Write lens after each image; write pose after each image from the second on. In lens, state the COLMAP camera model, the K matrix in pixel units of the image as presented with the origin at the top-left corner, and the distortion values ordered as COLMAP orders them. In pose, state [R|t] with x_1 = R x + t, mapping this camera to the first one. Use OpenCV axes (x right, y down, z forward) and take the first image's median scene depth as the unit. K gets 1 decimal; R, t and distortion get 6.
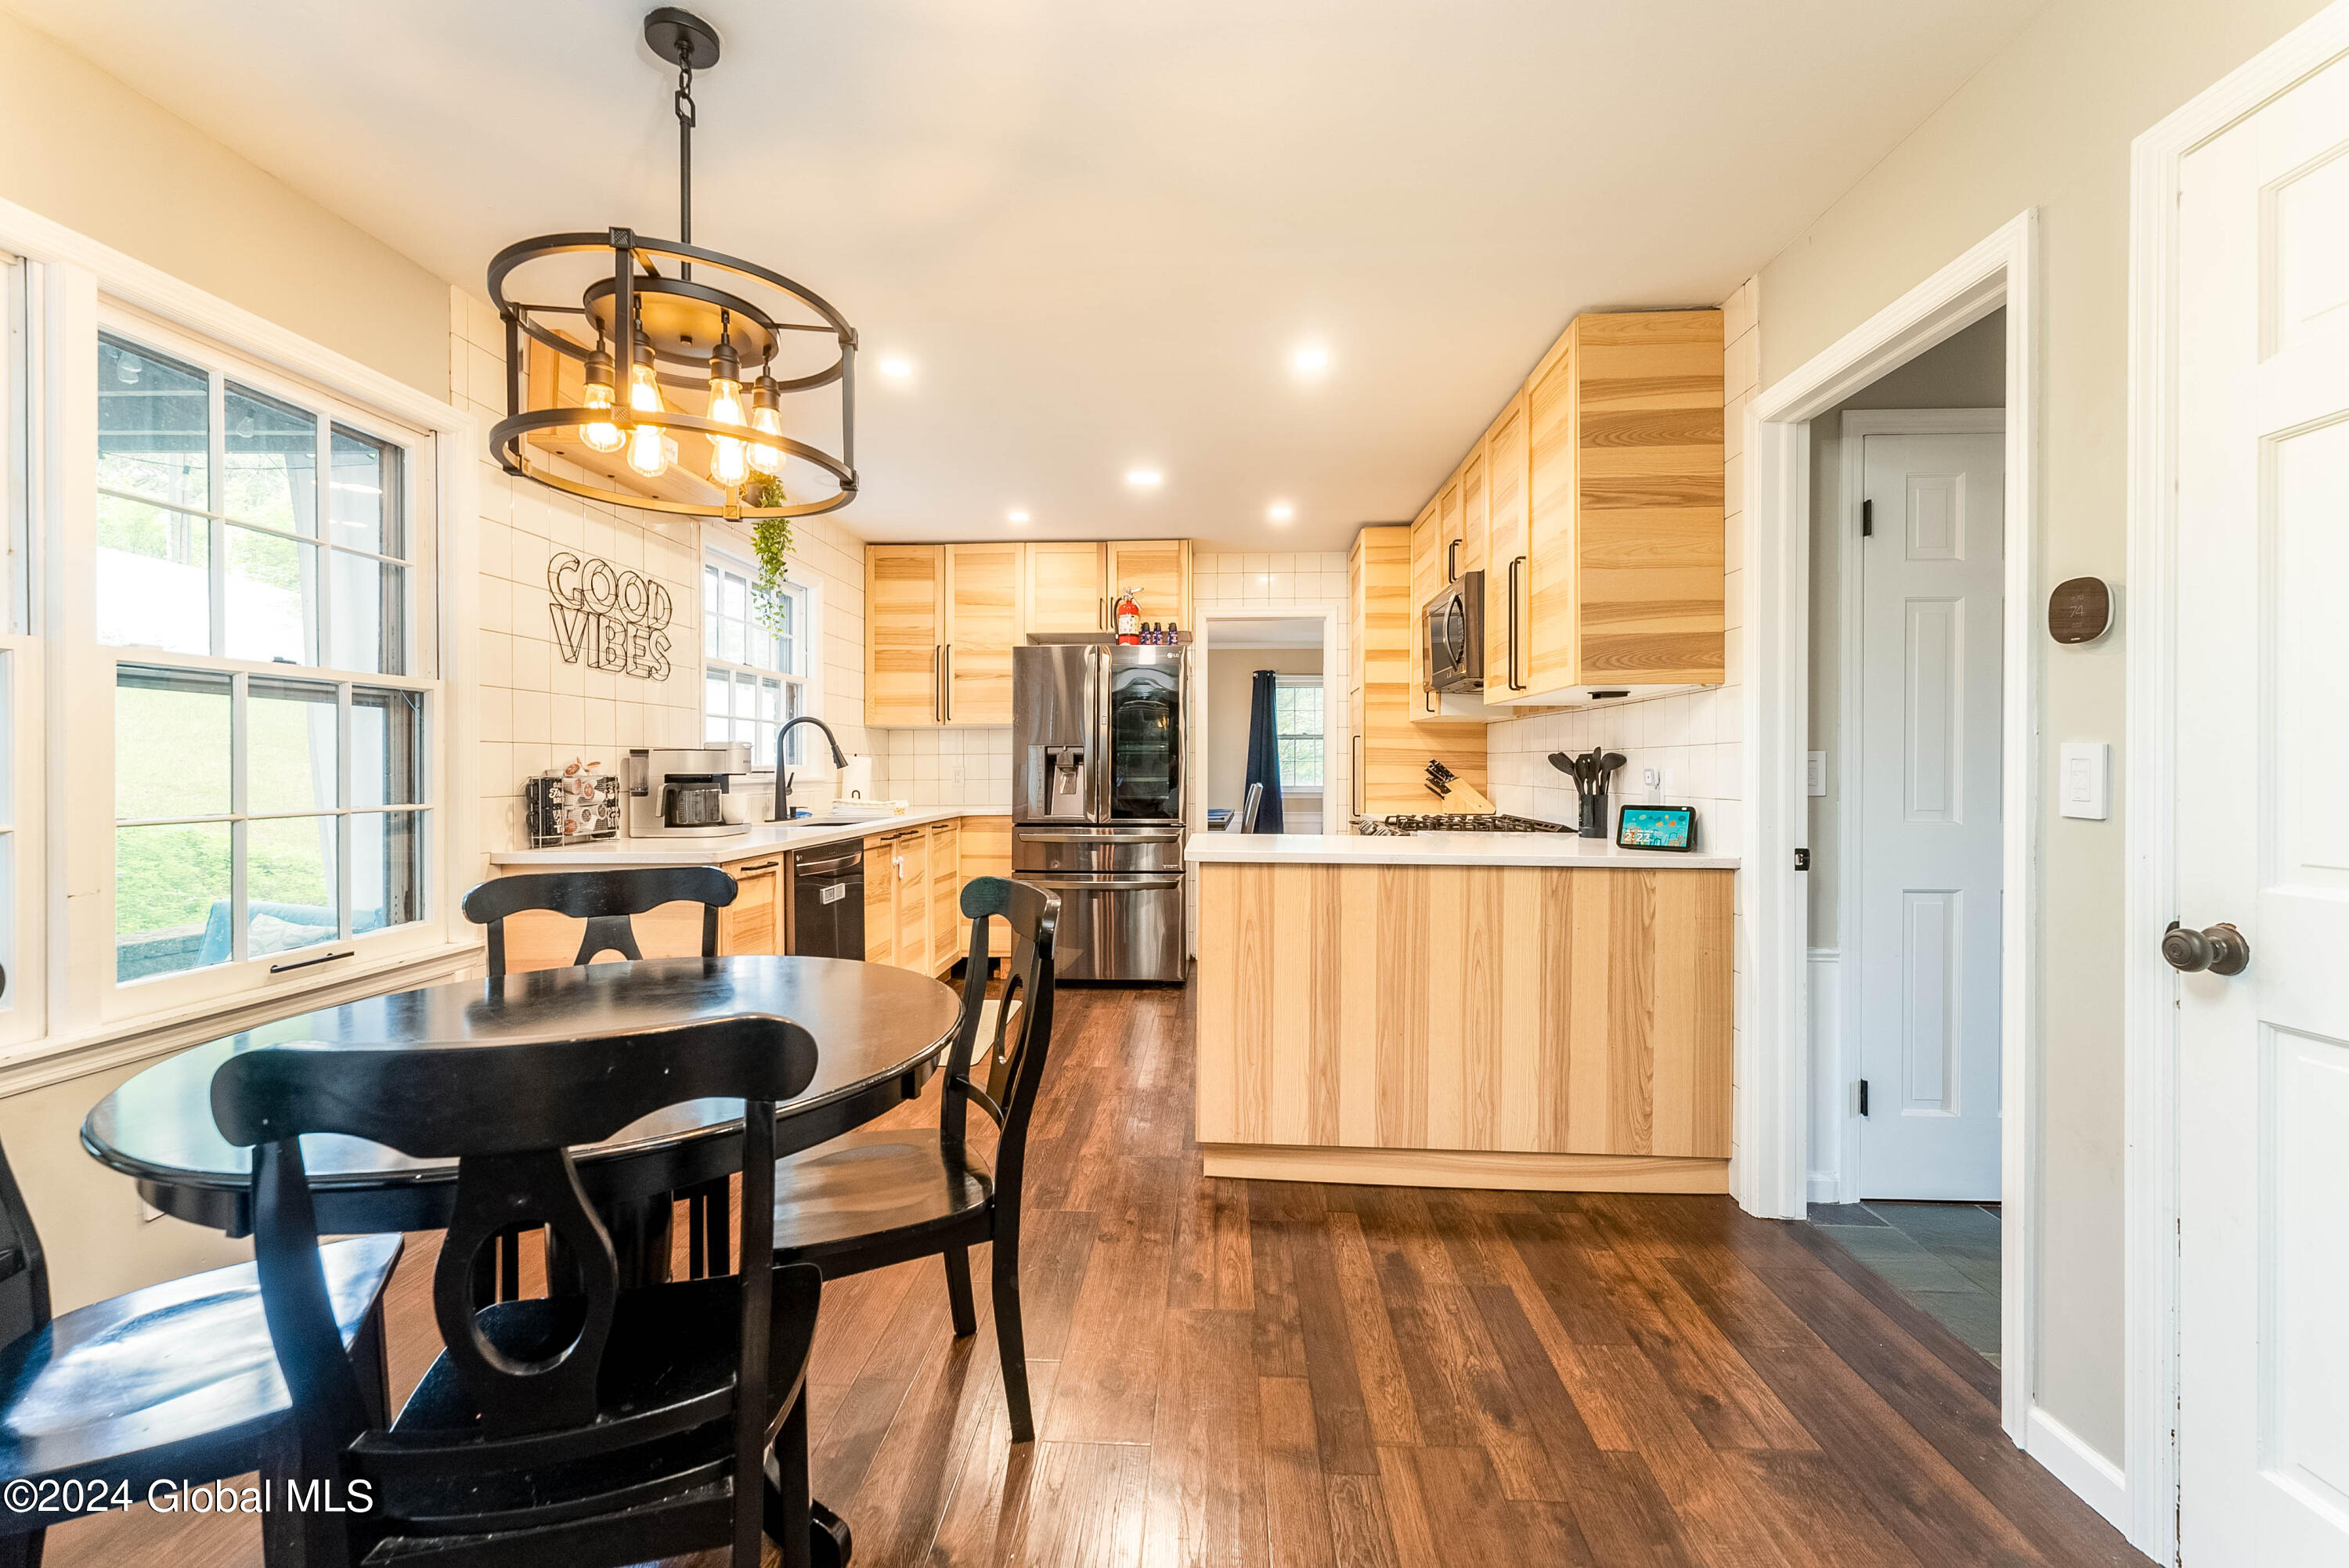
lens RADIAL K [[956.3, 0, 1207.8], [0, 956.3, 775.0], [0, 0, 1]] dist [0.001443, 0.000410]
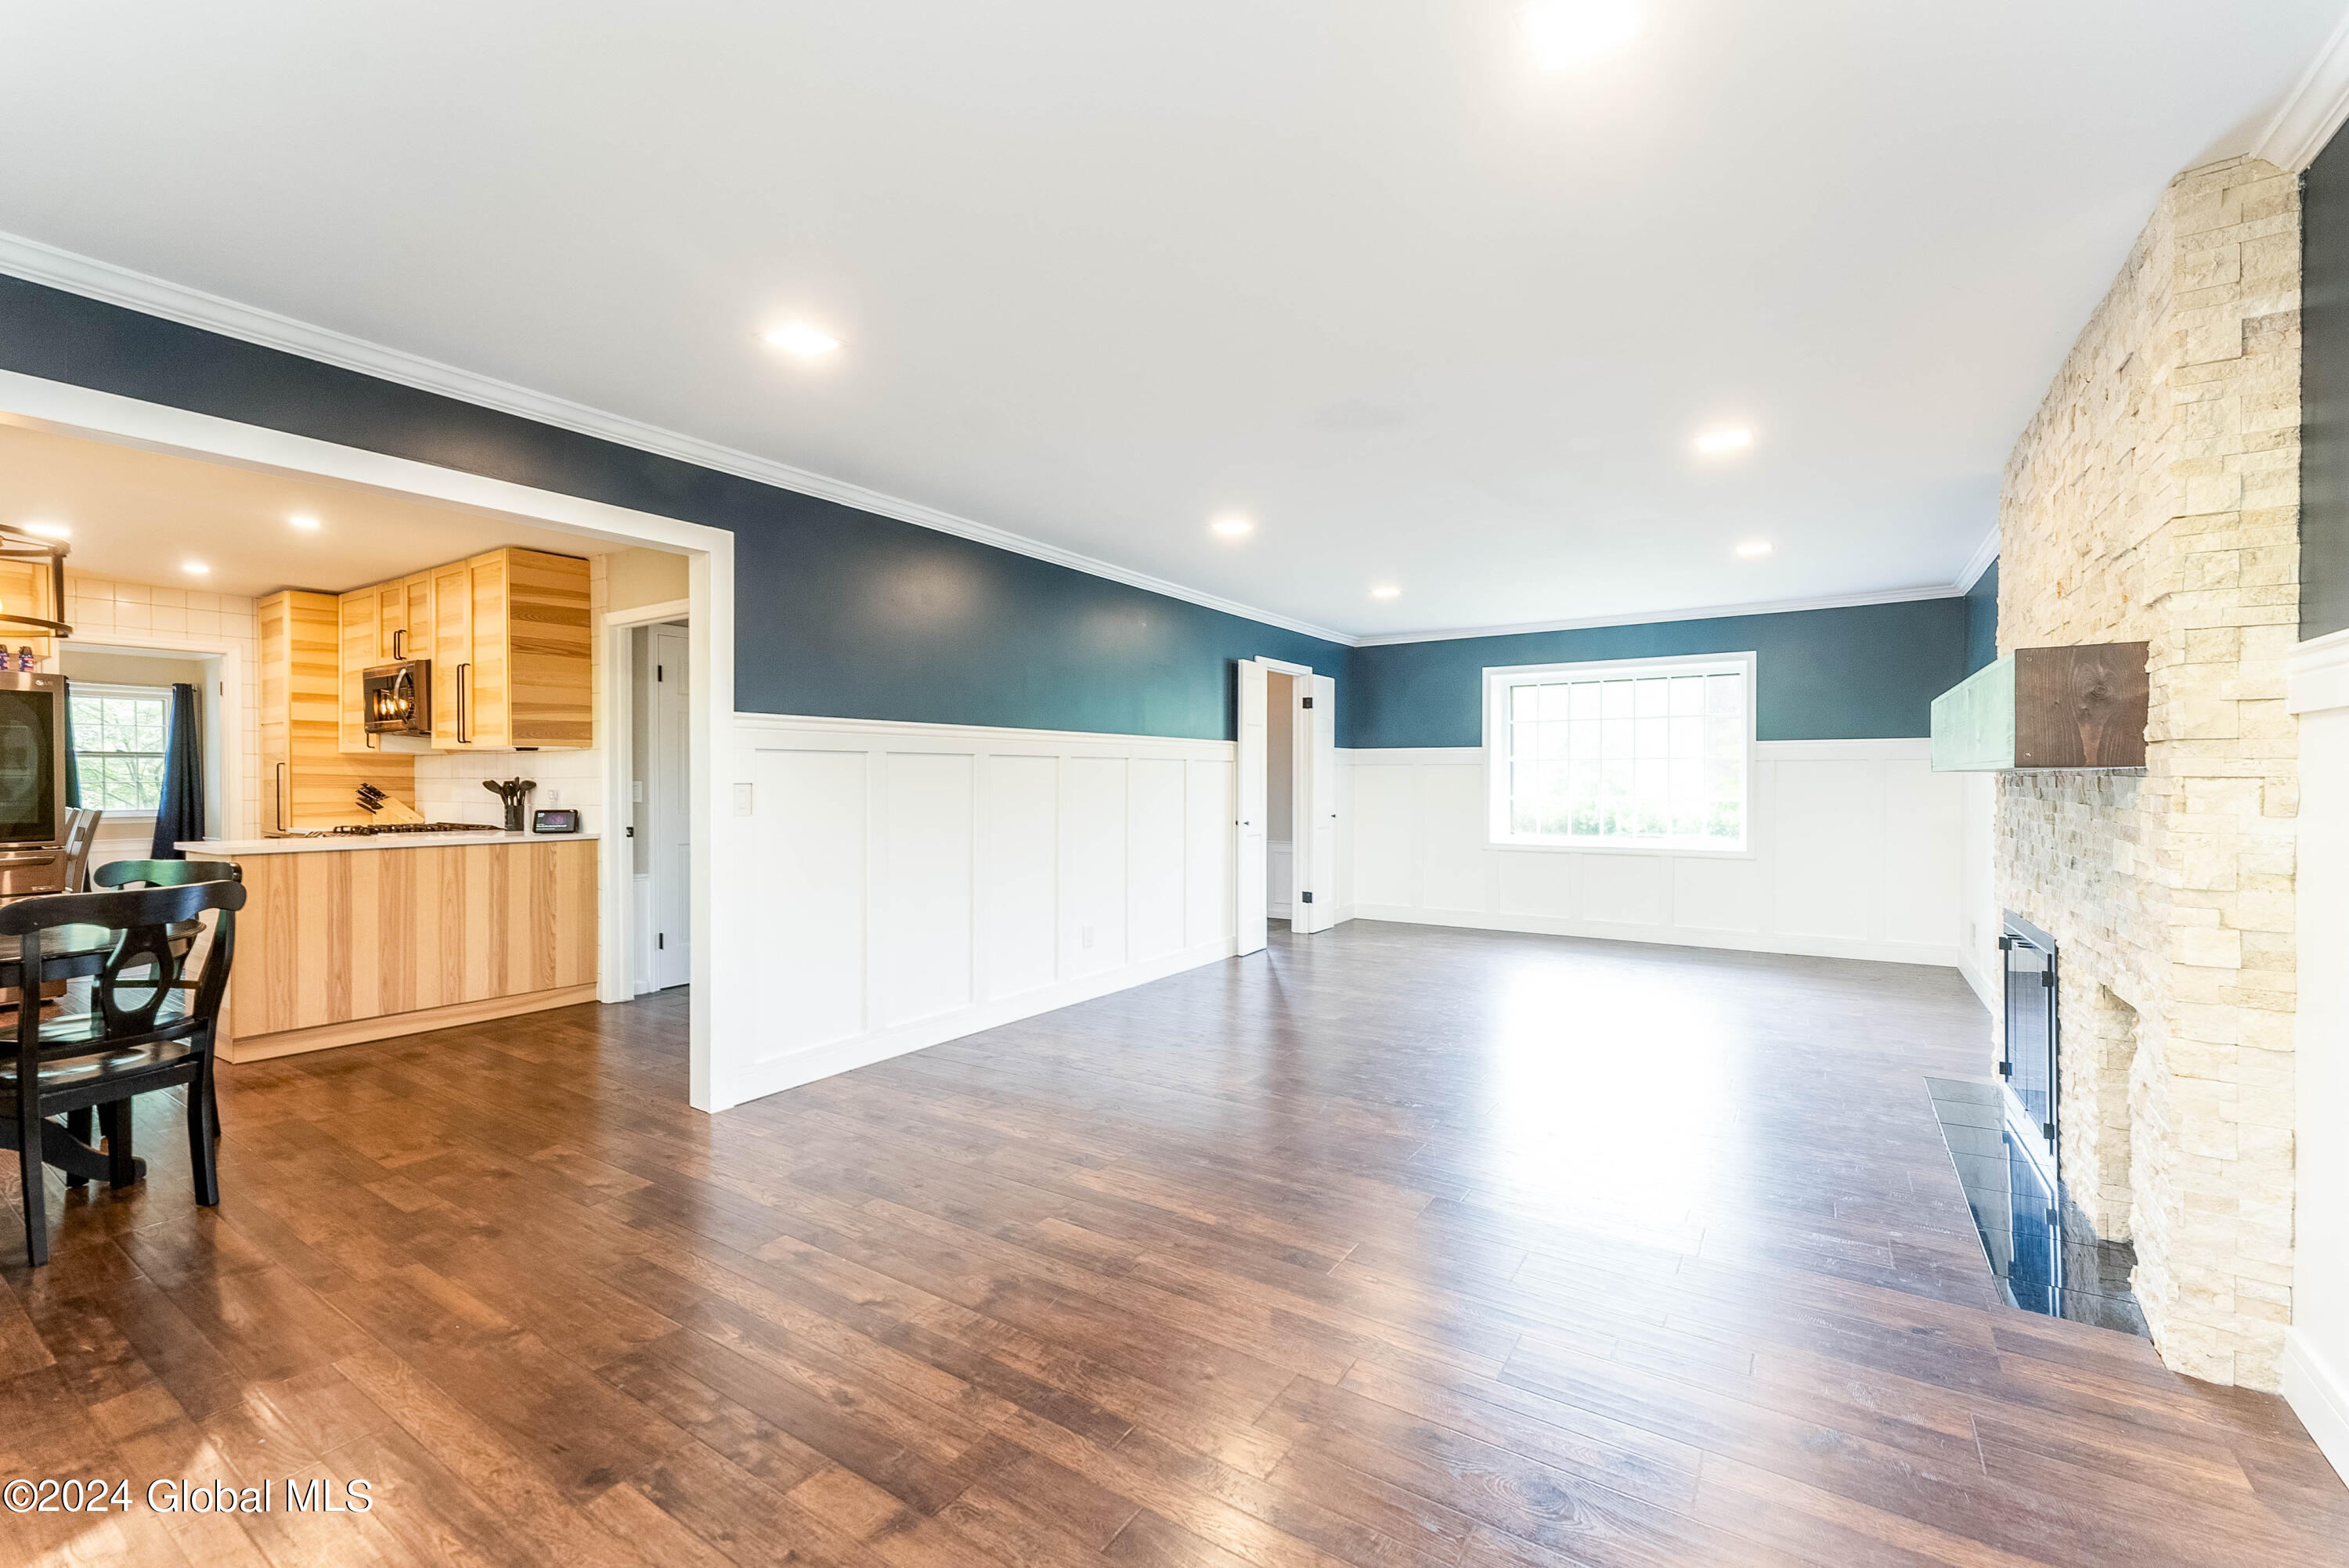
lens RADIAL K [[956.3, 0, 1180.7], [0, 956.3, 781.9], [0, 0, 1]] dist [0.001443, 0.000410]
pose [[0.524166, -0.003788, 0.851608, -0.366409], [0.011539, 0.999930, -0.002654, -0.002777], [-0.851538, 0.011218, 0.524173, -0.772902]]
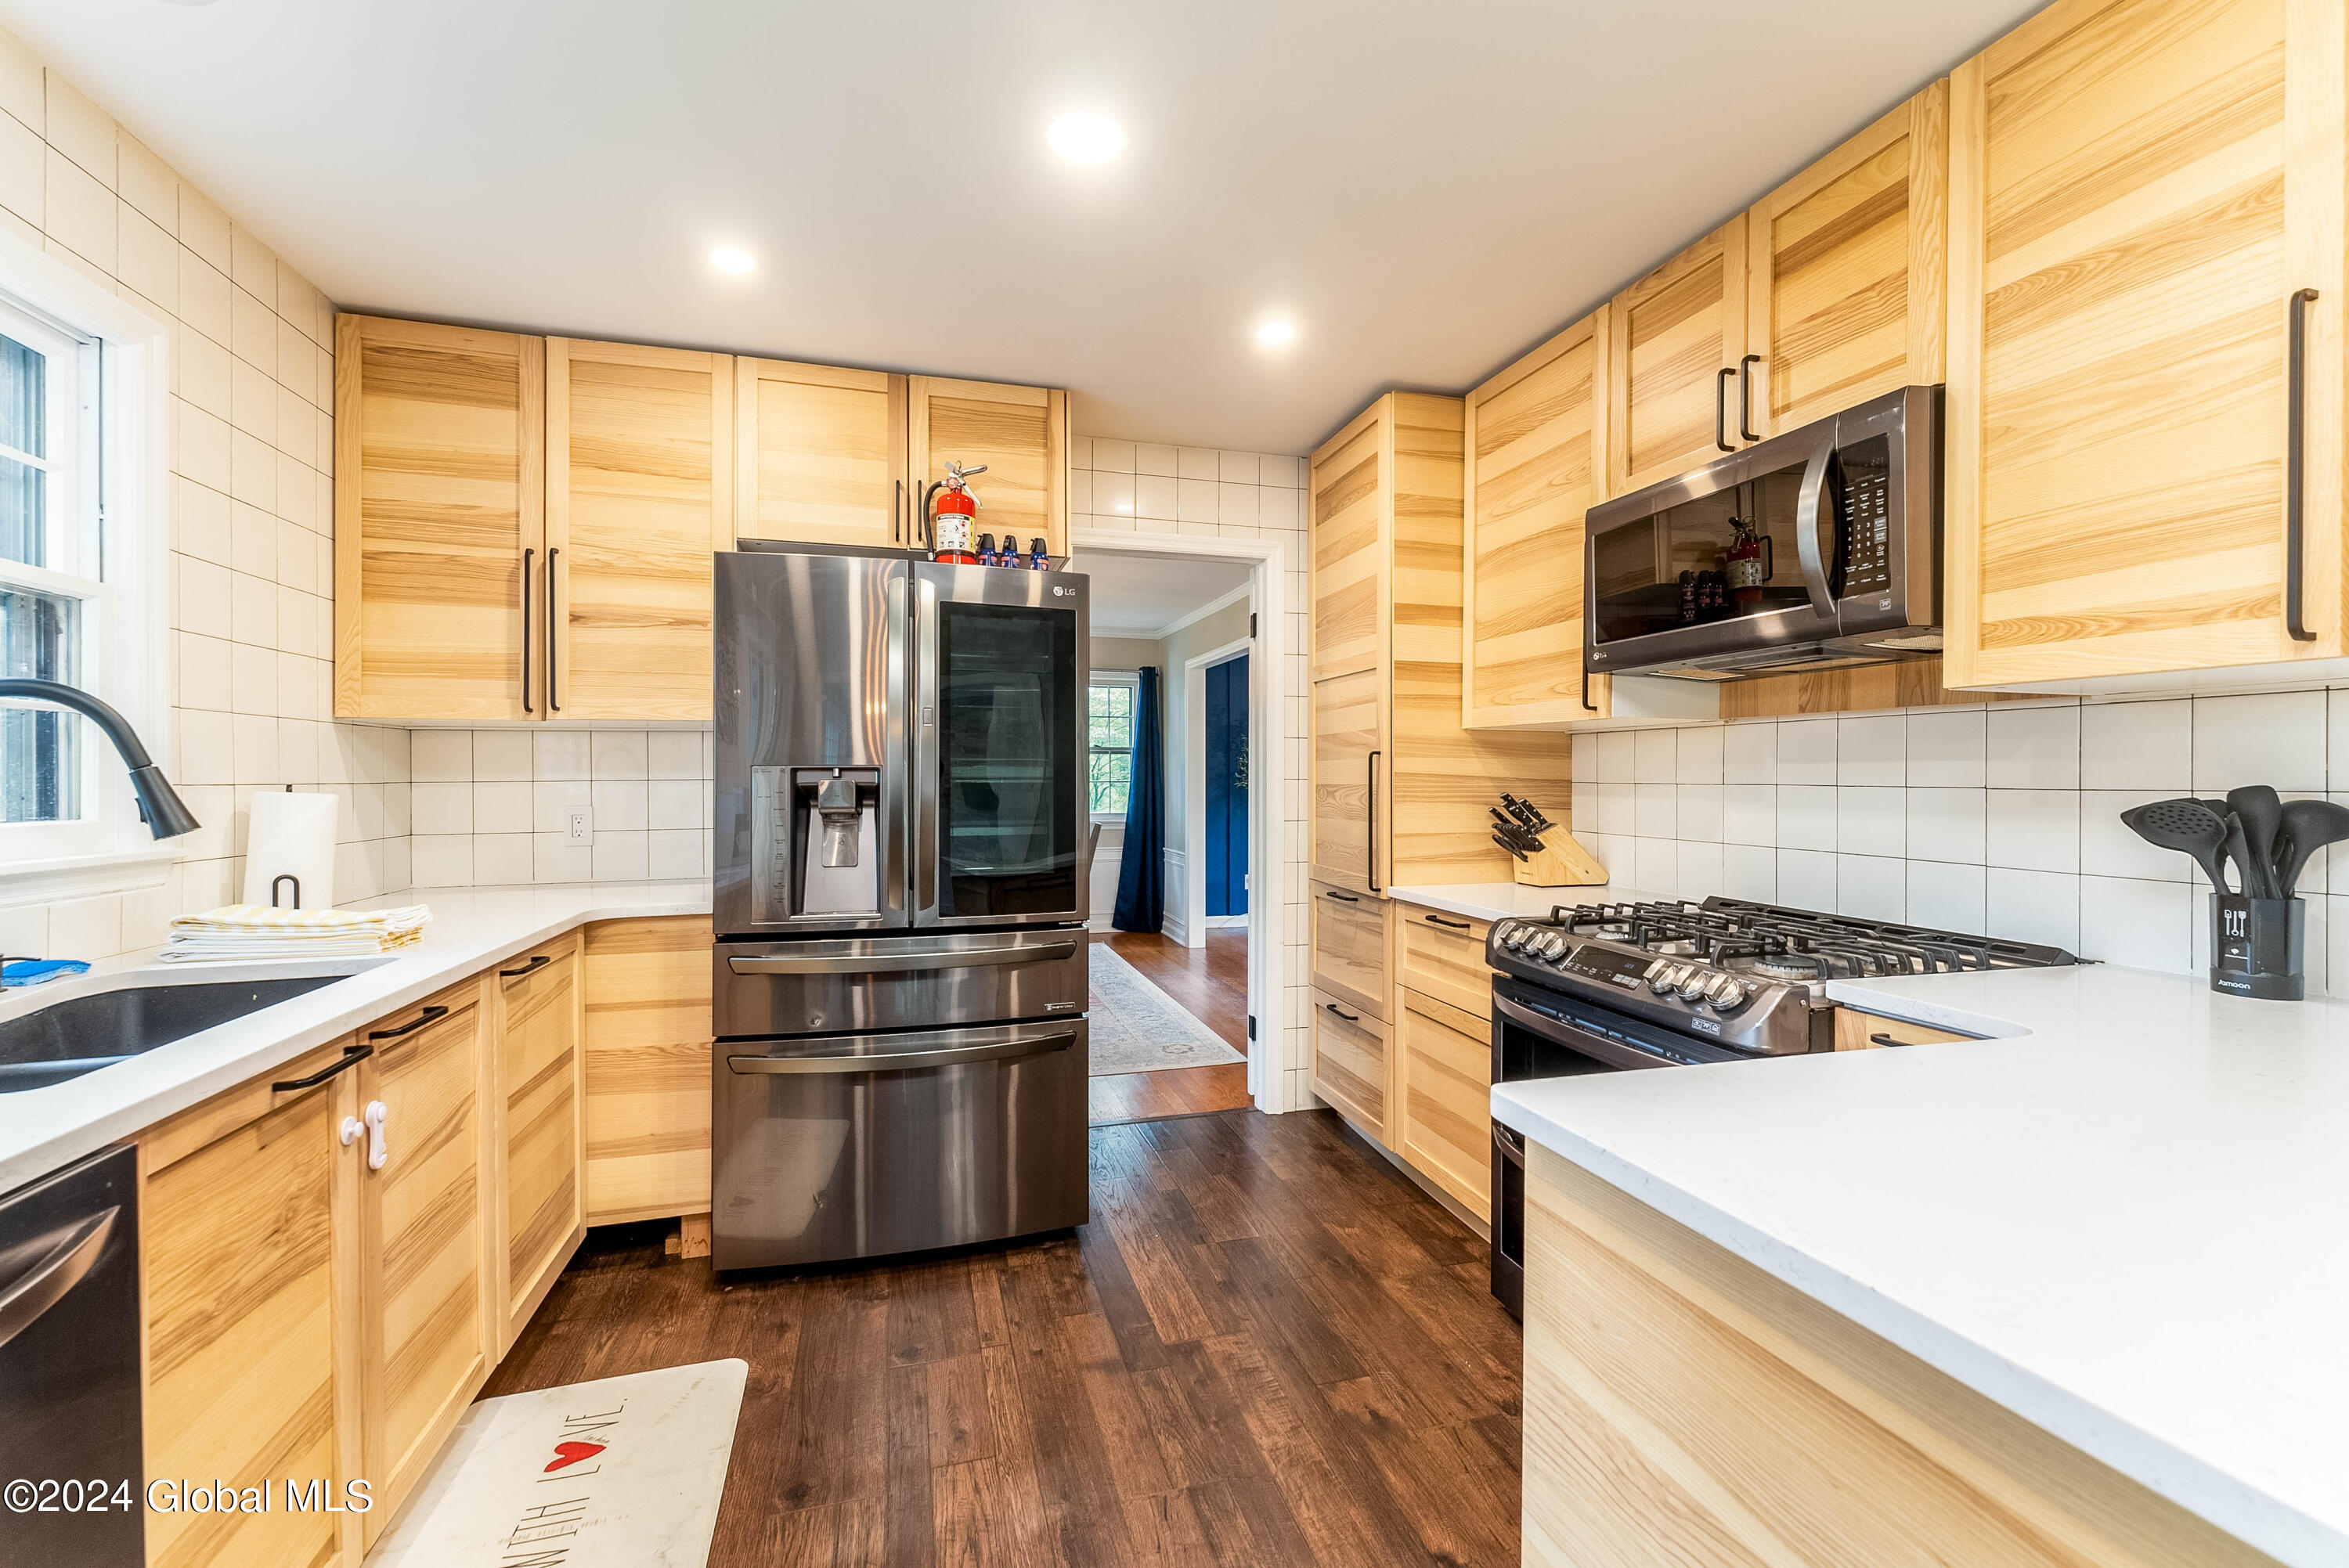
lens RADIAL K [[956.3, 0, 1202.8], [0, 956.3, 779.5], [0, 0, 1]] dist [0.001443, 0.000410]
pose [[0.947656, -0.000223, 0.319292, -0.172338], [0.002777, 0.999968, -0.007544, -0.027380], [-0.319280, 0.008036, 0.947626, 0.656052]]
